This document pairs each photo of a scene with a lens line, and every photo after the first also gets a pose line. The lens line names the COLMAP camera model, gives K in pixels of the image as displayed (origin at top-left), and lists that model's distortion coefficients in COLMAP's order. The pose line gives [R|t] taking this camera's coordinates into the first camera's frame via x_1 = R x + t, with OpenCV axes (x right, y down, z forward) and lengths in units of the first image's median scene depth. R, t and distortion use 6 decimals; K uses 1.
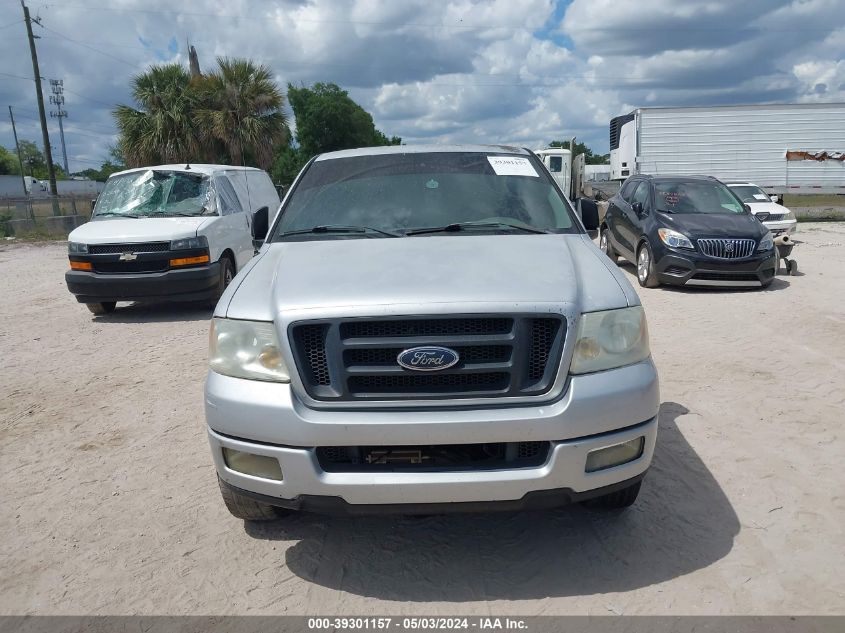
lens RADIAL K [[684.9, 0, 422.5], [0, 684.9, 316.5], [0, 0, 1]] dist [0.000405, 0.010388]
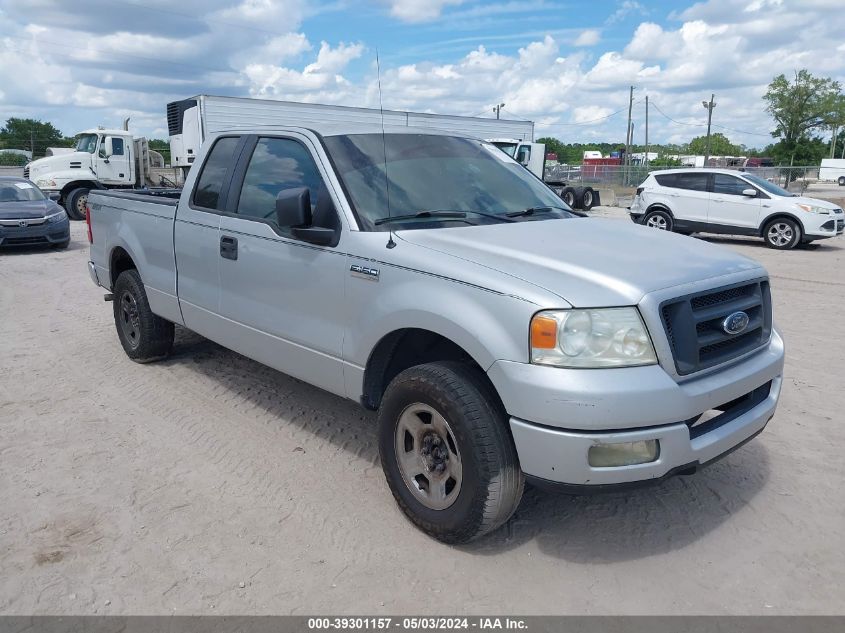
lens RADIAL K [[697.8, 0, 422.5], [0, 697.8, 316.5], [0, 0, 1]] dist [0.008620, -0.006682]
pose [[0.751729, -0.100484, 0.651772, -0.096302], [0.093066, 0.994597, 0.045998, -0.004422], [-0.652873, 0.026080, 0.757019, 0.038386]]
